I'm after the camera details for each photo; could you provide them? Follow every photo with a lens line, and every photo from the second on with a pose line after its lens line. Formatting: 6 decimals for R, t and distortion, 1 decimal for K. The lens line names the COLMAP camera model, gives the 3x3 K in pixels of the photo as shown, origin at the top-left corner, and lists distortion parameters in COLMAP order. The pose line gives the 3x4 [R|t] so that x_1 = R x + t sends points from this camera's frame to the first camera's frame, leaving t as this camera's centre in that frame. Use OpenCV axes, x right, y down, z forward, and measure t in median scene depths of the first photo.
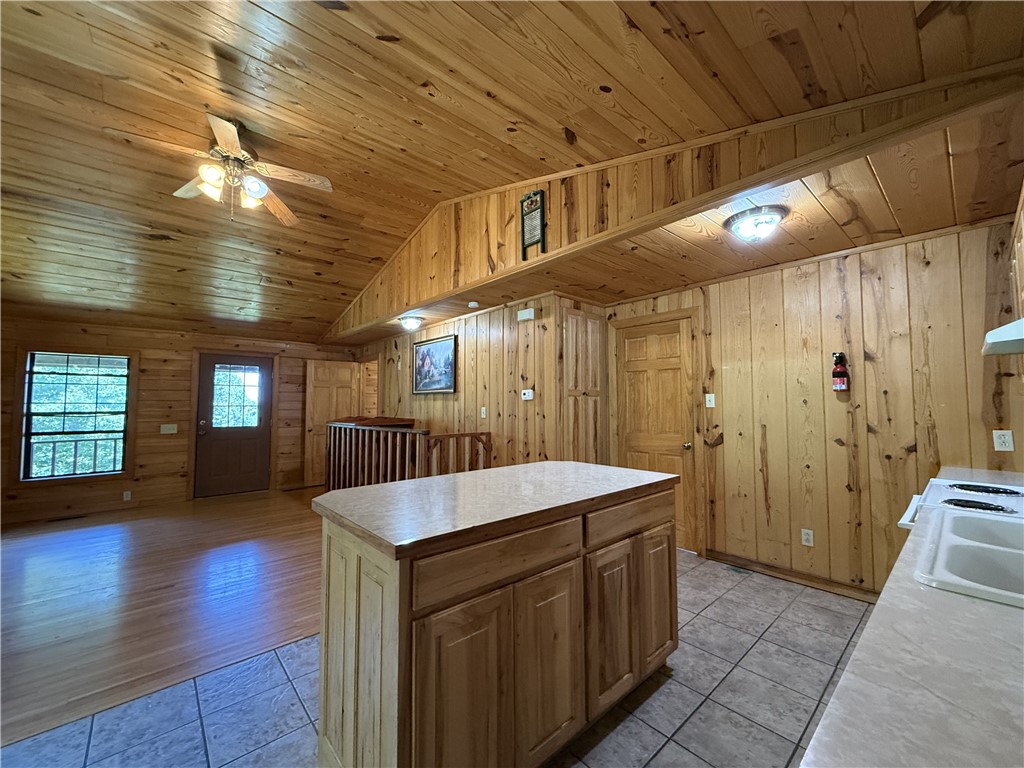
lens RADIAL K [[407.1, 0, 505.9], [0, 407.1, 384.2], [0, 0, 1]] dist [-0.004099, 0.001175]
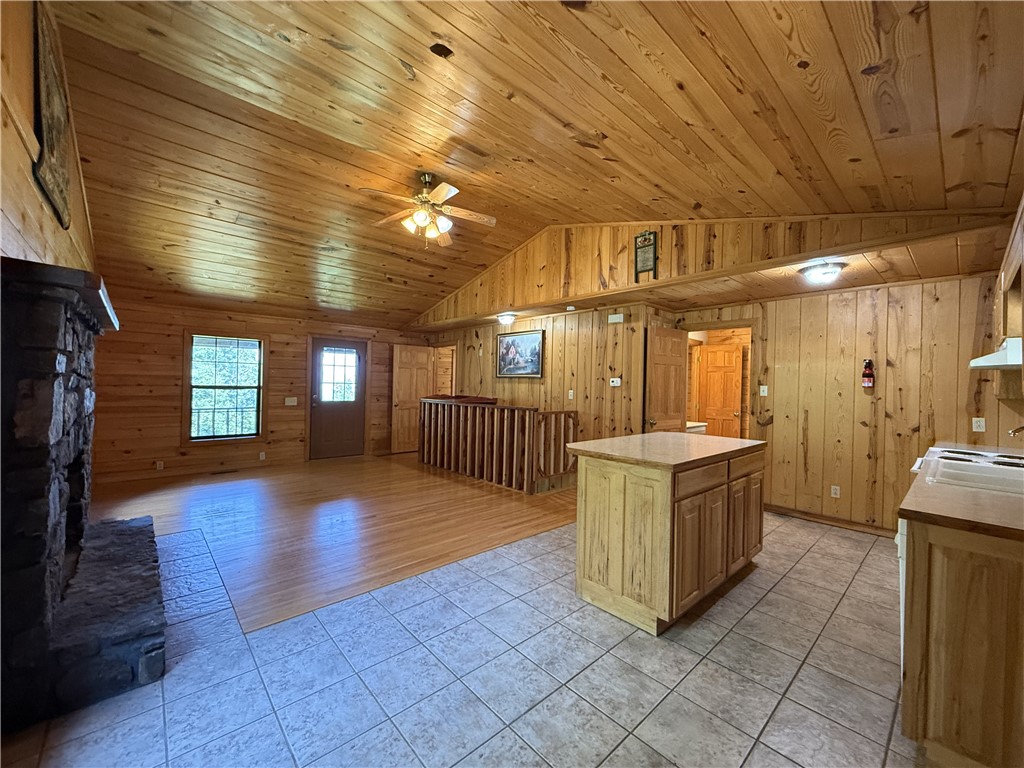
lens RADIAL K [[407.1, 0, 505.7], [0, 407.1, 383.6], [0, 0, 1]] dist [-0.004099, 0.001175]
pose [[0.999653, 0.025074, 0.008036, -0.366256], [-0.025439, 0.998464, 0.049214, -0.028205], [-0.006789, -0.049401, 0.998756, -0.325926]]
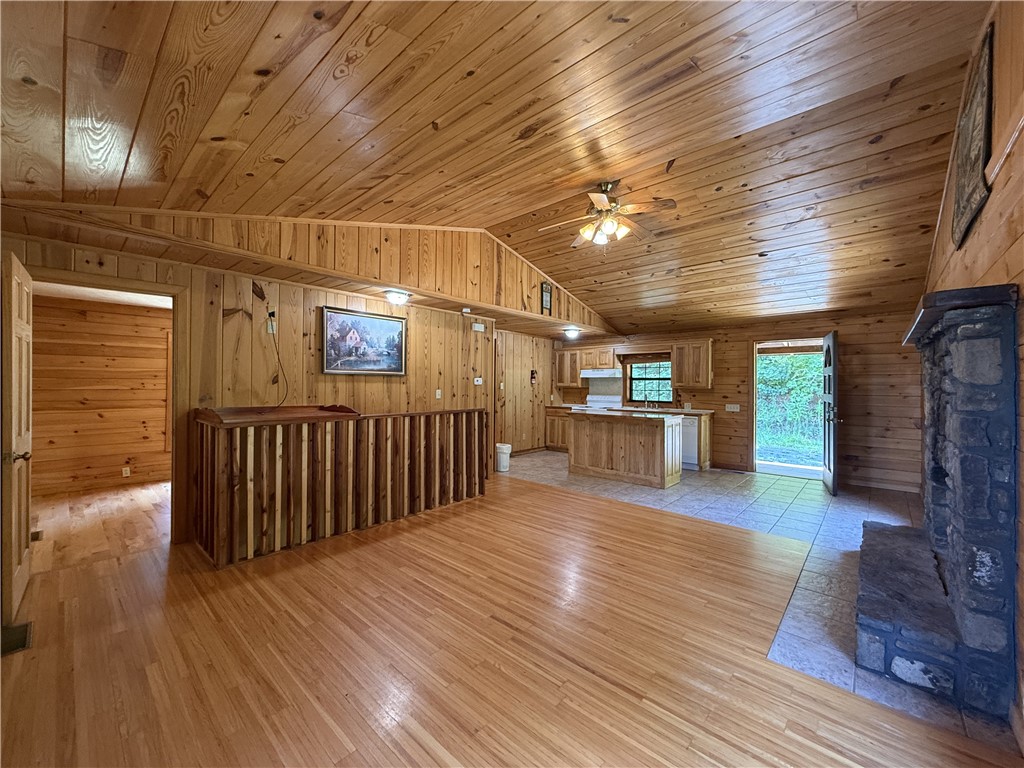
lens RADIAL K [[407.1, 0, 512.7], [0, 407.1, 385.6], [0, 0, 1]] dist [-0.004099, 0.001175]
pose [[-0.112877, 0.000236, 0.993609, -1.779710], [-0.060762, 0.998127, -0.007140, 0.055010], [-0.991749, -0.061180, -0.112651, 1.273390]]
